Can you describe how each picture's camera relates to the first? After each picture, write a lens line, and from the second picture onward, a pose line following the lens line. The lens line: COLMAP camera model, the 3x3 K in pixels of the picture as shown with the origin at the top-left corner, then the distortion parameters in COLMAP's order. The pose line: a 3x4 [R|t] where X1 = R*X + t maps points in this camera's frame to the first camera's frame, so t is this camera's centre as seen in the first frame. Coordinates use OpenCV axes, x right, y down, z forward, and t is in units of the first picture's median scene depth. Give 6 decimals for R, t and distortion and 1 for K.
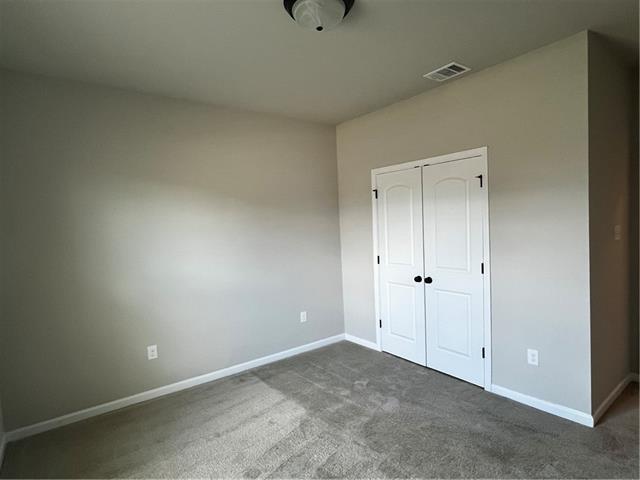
lens RADIAL K [[348.5, 0, 320.0], [0, 348.5, 240.0], [0, 0, 1]] dist [-0.003784, -0.001488]
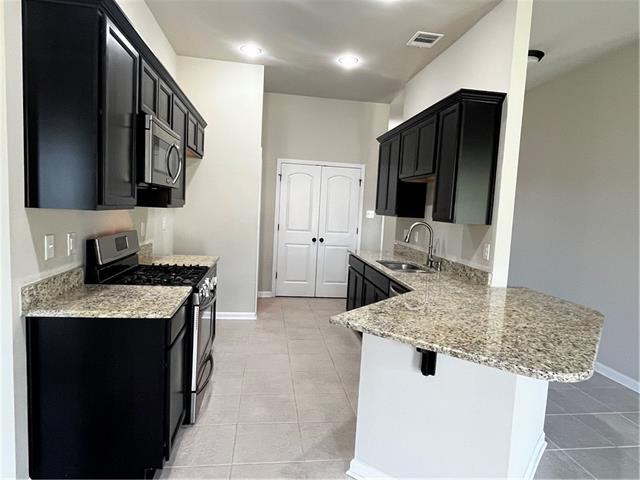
lens RADIAL K [[393.9, 0, 320.0], [0, 393.9, 240.0], [0, 0, 1]] dist [-0.001405, -0.000349]
pose [[0.498224, -0.012902, 0.866952, -1.152878], [-0.036442, 0.998694, 0.035805, 0.048987], [-0.866282, -0.049433, 0.497103, 0.125705]]
